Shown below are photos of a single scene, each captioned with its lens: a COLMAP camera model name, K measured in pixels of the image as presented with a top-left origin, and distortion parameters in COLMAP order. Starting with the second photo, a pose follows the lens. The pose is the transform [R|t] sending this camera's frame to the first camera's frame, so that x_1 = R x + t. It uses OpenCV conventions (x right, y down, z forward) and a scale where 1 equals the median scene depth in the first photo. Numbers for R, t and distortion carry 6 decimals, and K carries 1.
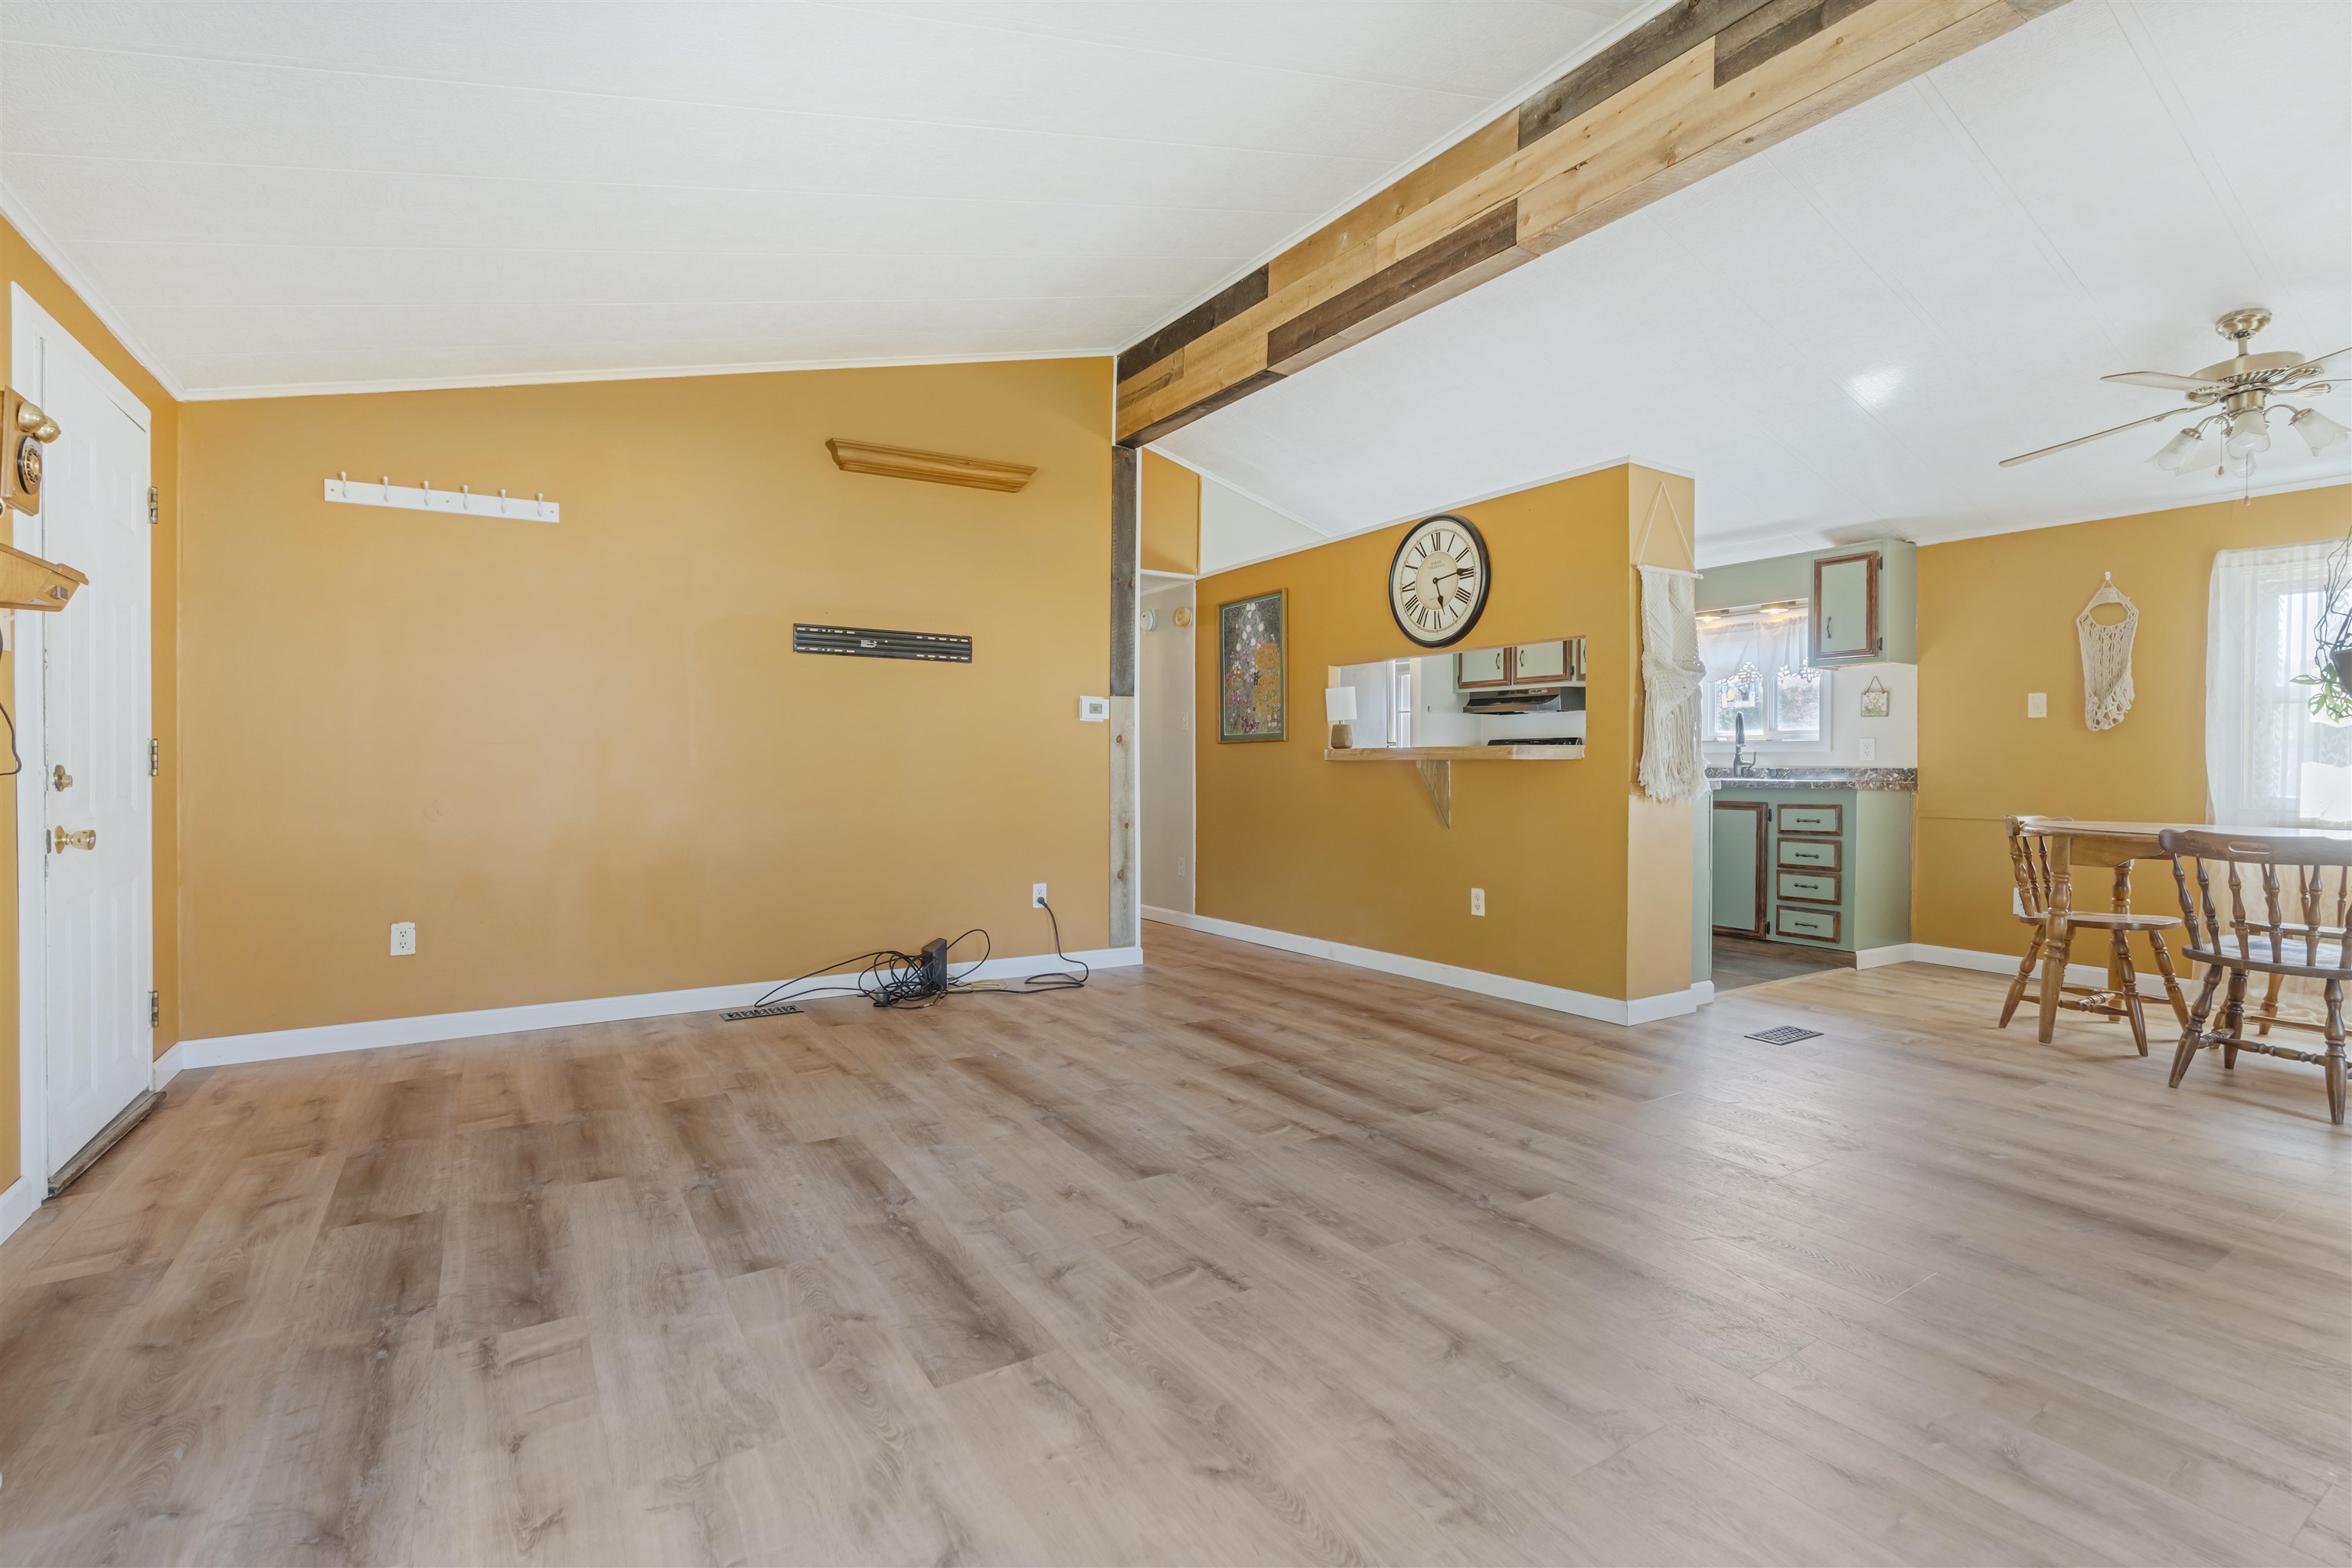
lens RADIAL K [[1068.2, 0, 1195.8], [0, 1068.2, 766.3], [0, 0, 1]] dist [-0.008249, 0.000820]
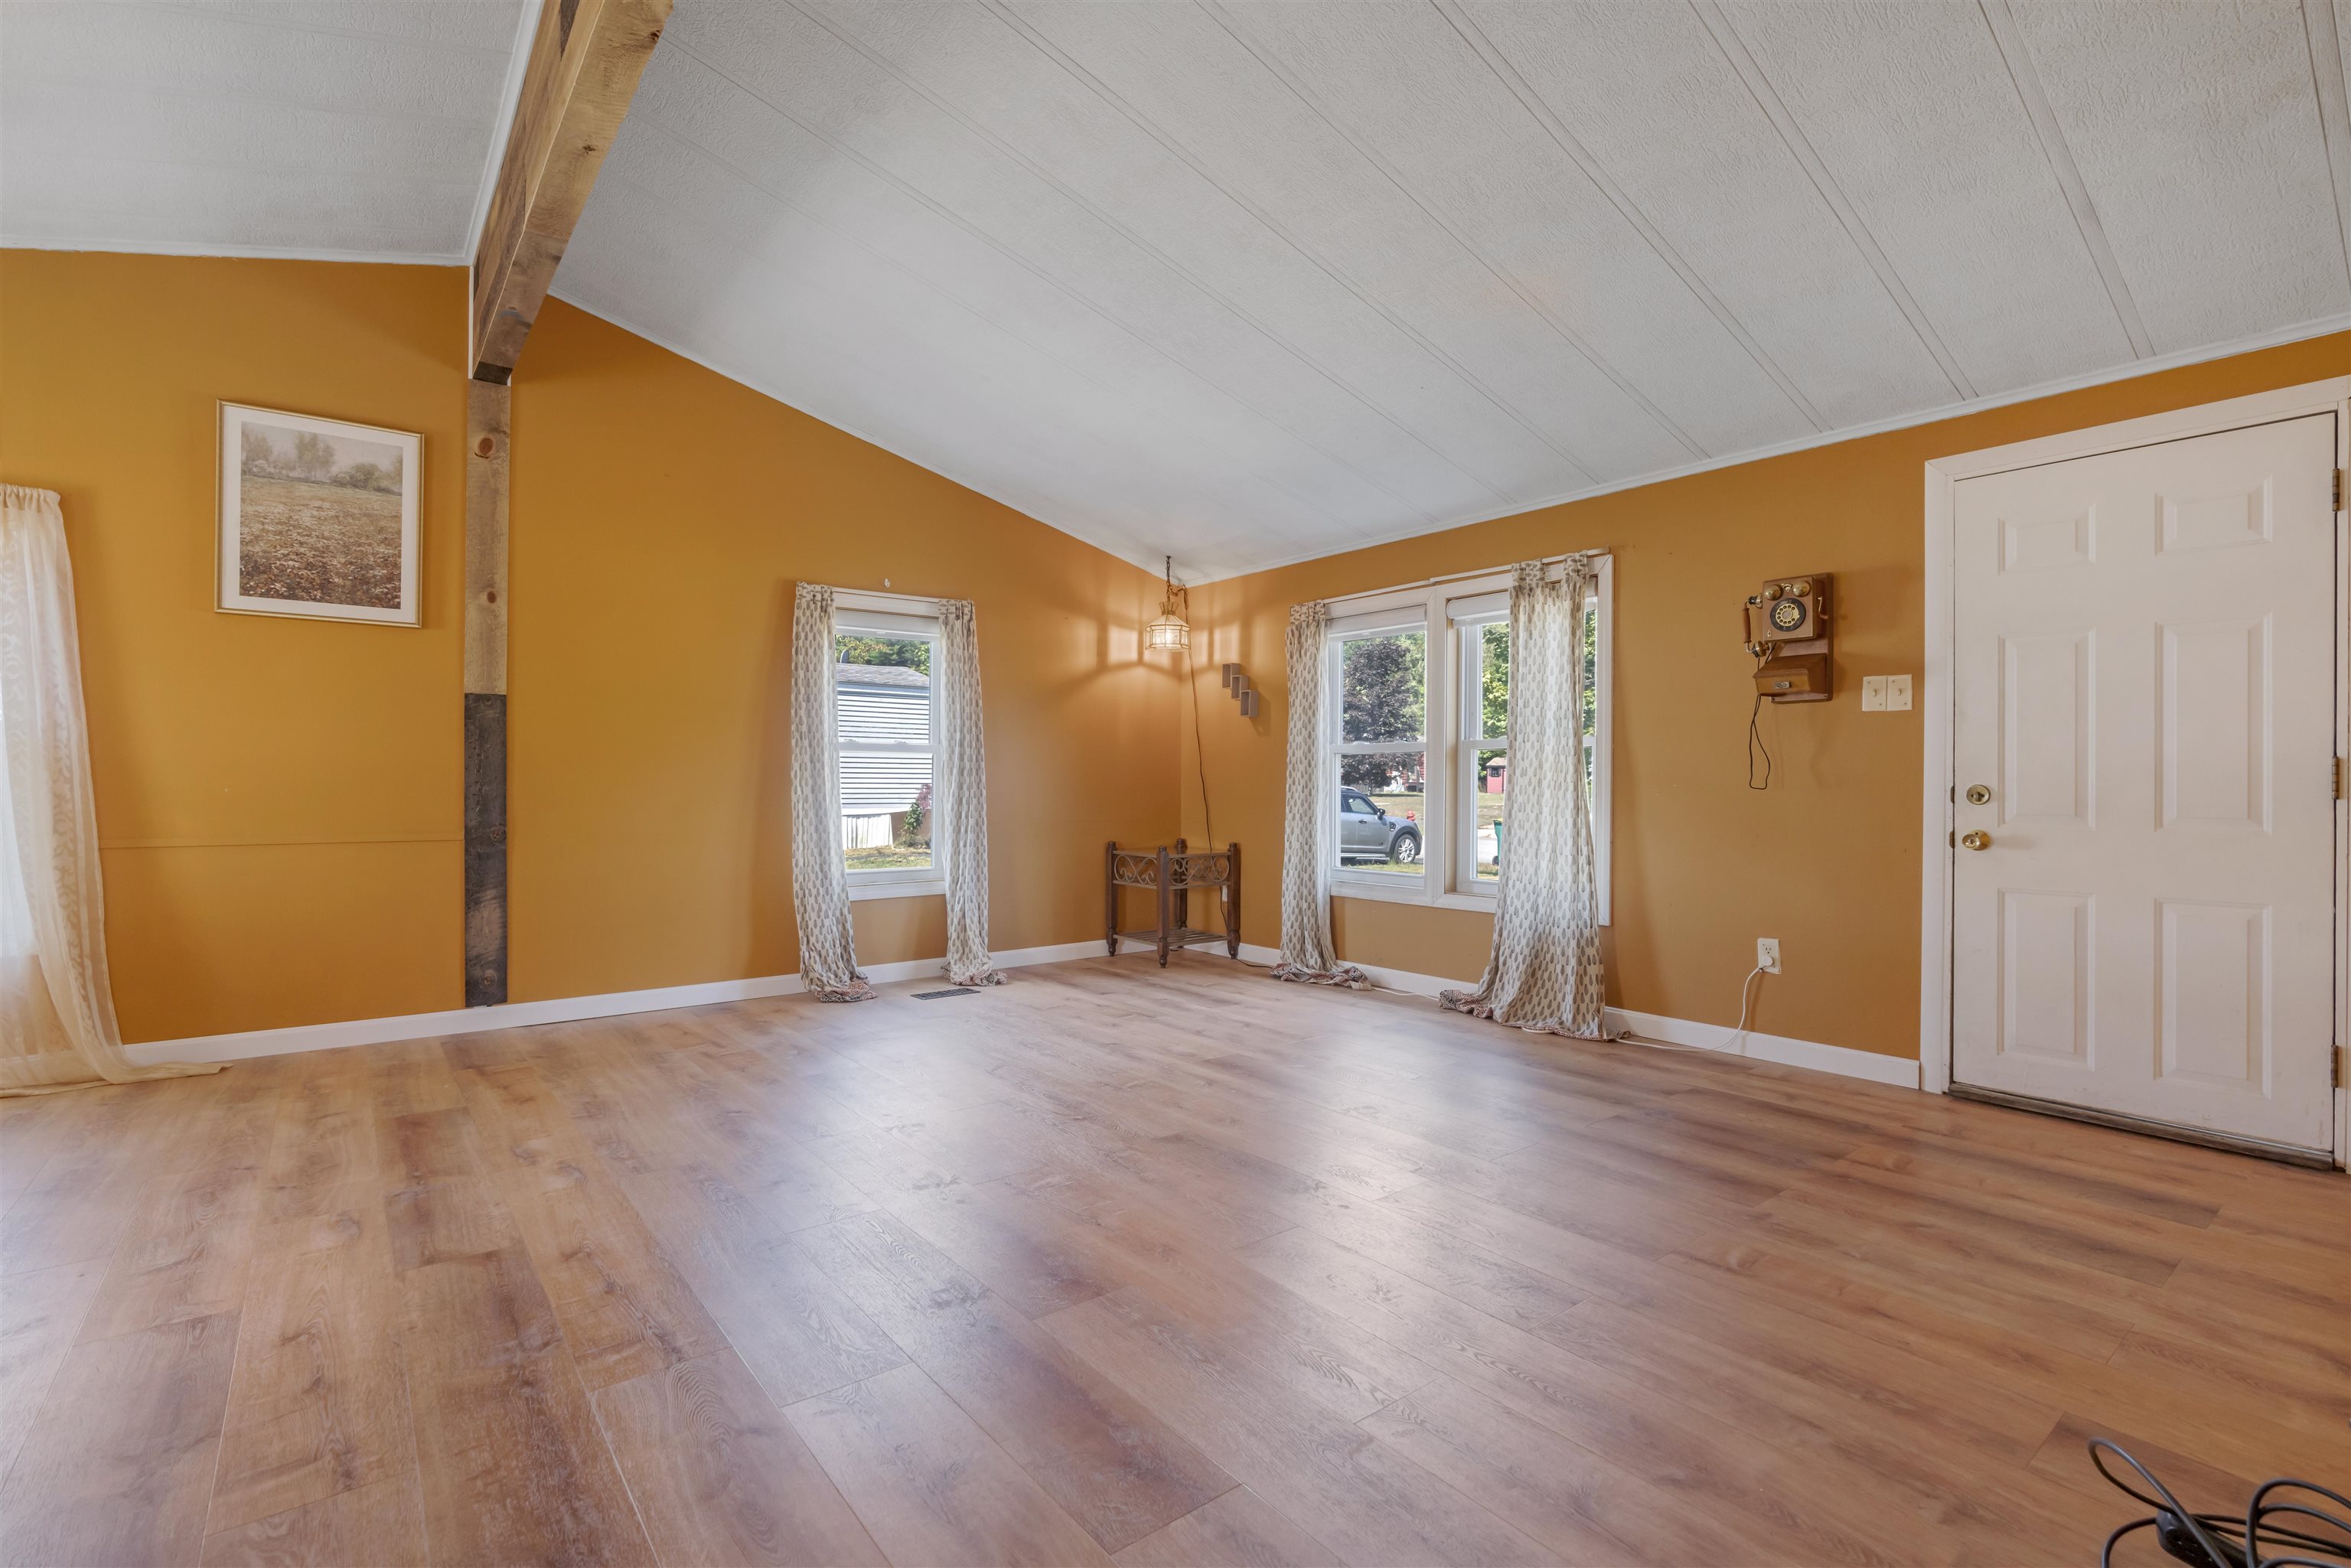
lens RADIAL K [[1075.1, 0, 1184.2], [0, 1075.1, 787.8], [0, 0, 1]] dist [-0.014371, 0.000436]
pose [[-0.996261, -0.006490, -0.086146, 0.033779], [-0.006958, 0.999963, 0.005135, 0.001757], [0.086110, 0.005715, -0.996269, 1.538308]]
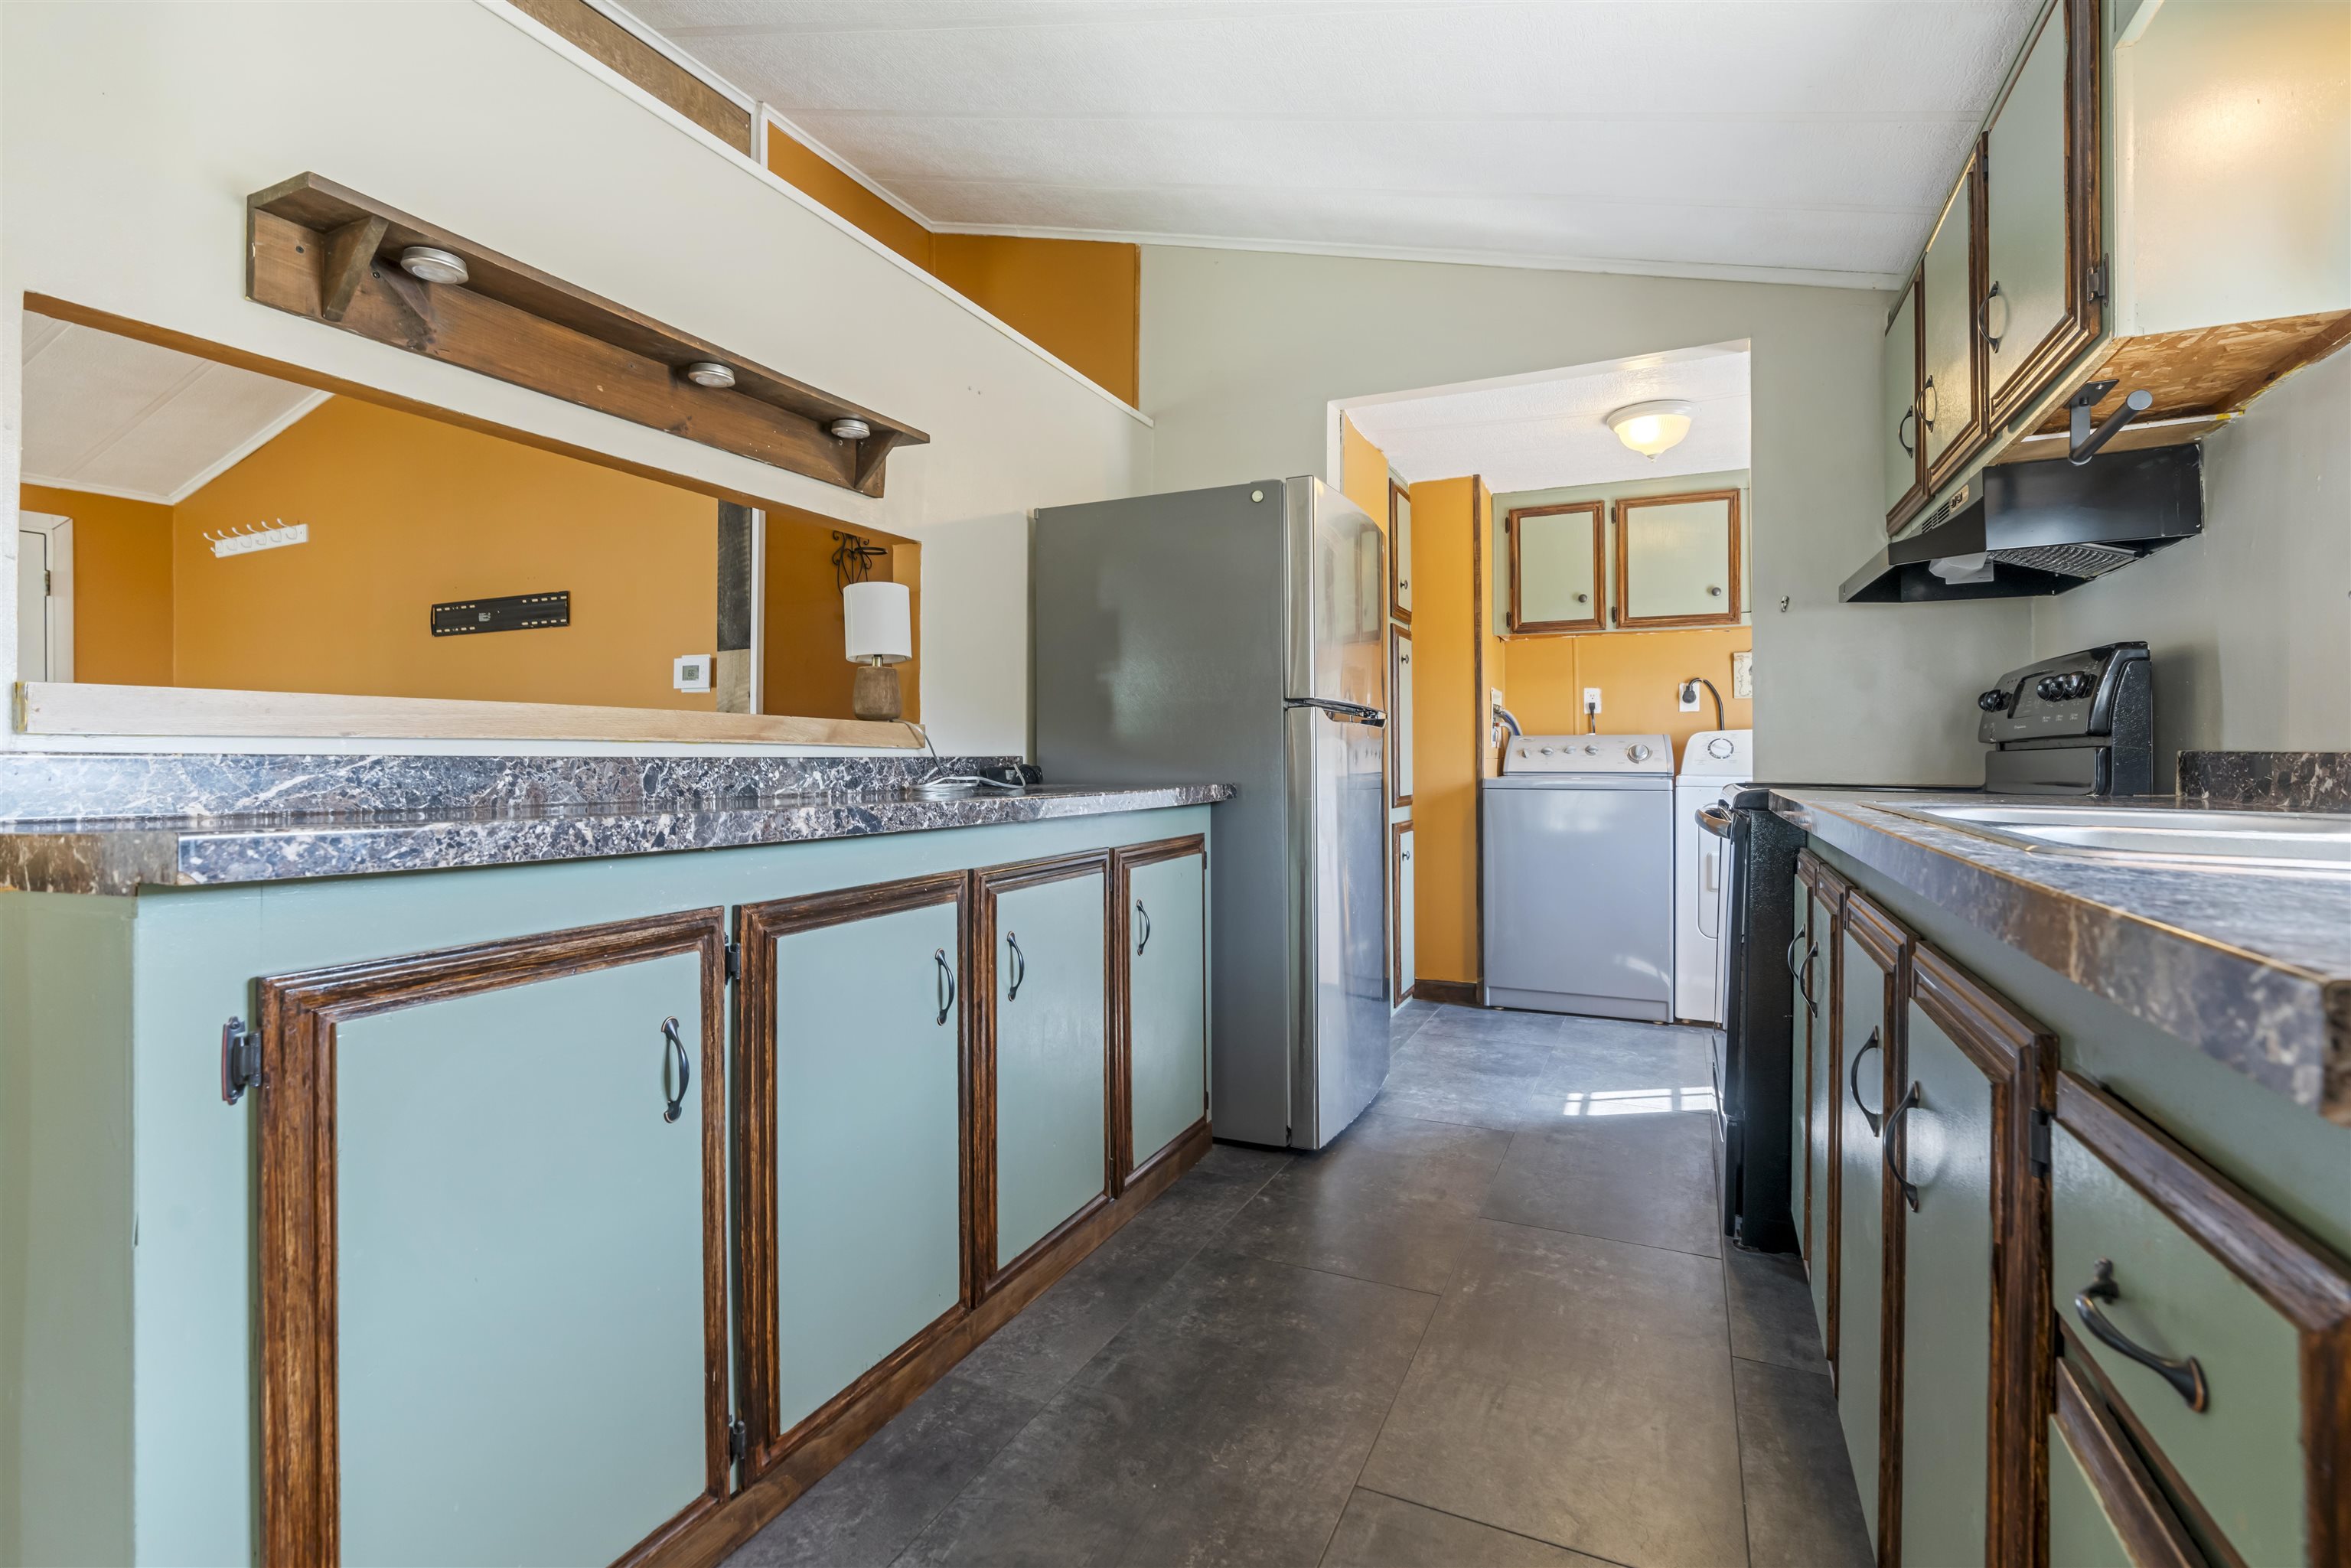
lens RADIAL K [[1070.9, 0, 1191.6], [0, 1070.9, 756.2], [0, 0, 1]] dist [-0.017365, 0.000275]
pose [[0.526840, -0.005644, -0.849946, 0.920437], [0.003804, 0.999984, -0.004282, 0.002492], [0.849956, -0.000977, 0.526852, 1.338659]]
